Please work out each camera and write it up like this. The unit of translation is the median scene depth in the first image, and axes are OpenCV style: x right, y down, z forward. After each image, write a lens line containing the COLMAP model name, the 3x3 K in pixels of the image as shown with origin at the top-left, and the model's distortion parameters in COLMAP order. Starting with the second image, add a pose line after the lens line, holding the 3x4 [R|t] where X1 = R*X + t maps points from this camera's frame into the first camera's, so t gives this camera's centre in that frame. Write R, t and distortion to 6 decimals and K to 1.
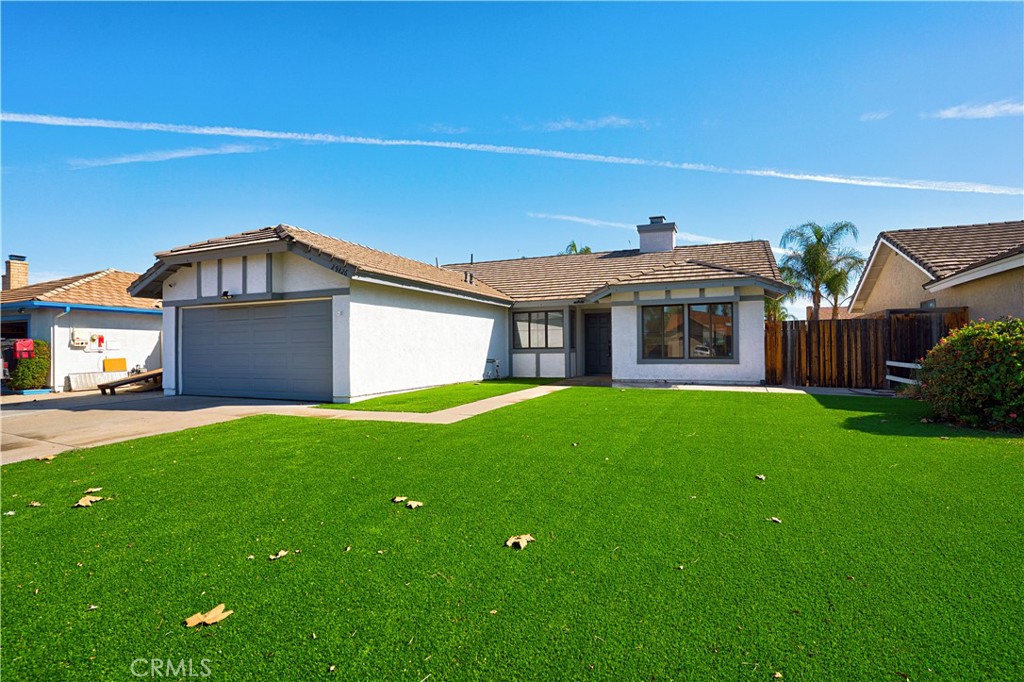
lens RADIAL K [[482.4, 0, 513.2], [0, 482.4, 315.4], [0, 0, 1]] dist [-0.034081, 0.000258]
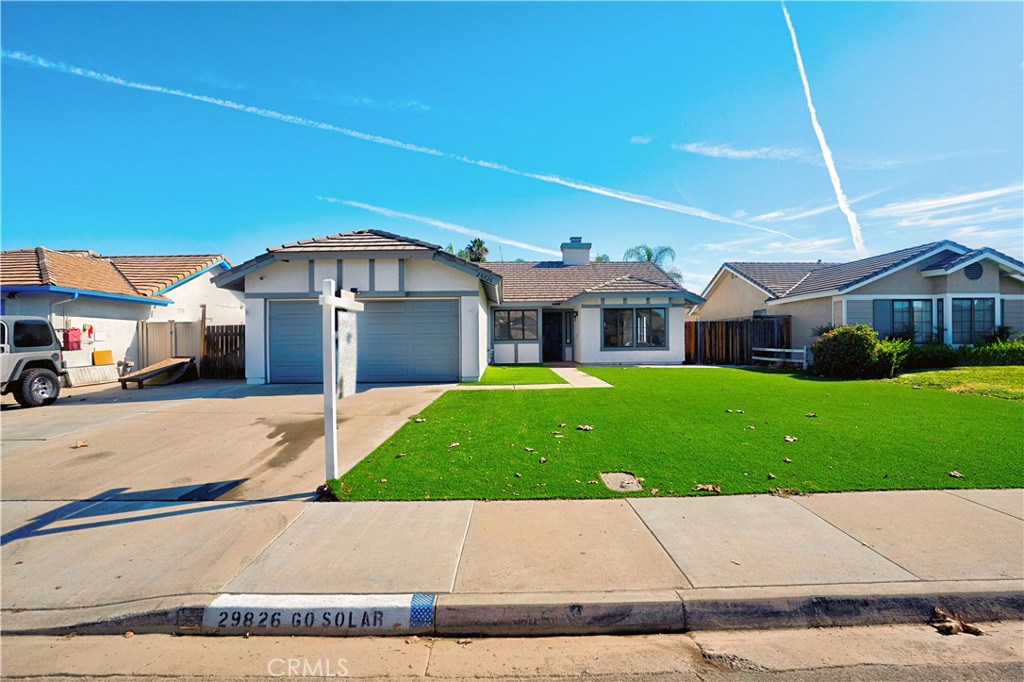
lens RADIAL K [[496.4, 0, 512.0], [0, 496.4, 341.0], [0, 0, 1]] dist [-0.019870, 0.000246]
pose [[0.917739, 0.001551, 0.397180, -0.529053], [-0.024698, 0.998280, 0.053171, 0.003317], [-0.396415, -0.058606, 0.916199, -0.188142]]
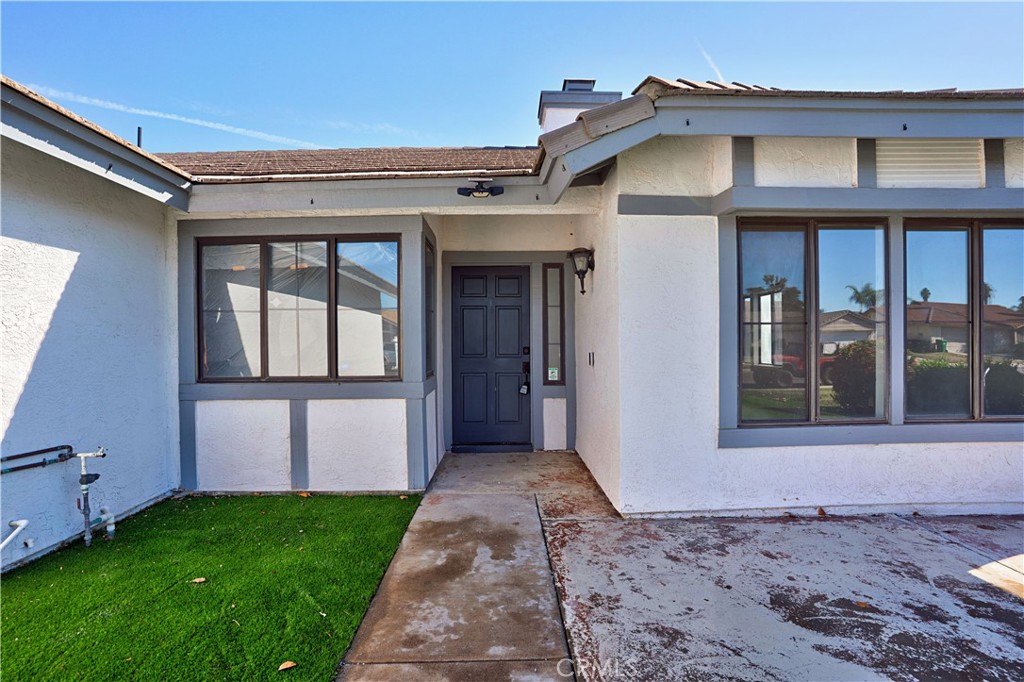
lens RADIAL K [[552.0, 0, 512.0], [0, 552.0, 341.0], [0, 0, 1]] dist [-0.000511, 0.000025]
pose [[0.913105, 0.002396, 0.407717, 0.039980], [-0.025630, 0.998342, 0.051534, 0.032660], [-0.406918, -0.057506, 0.911653, 0.779251]]
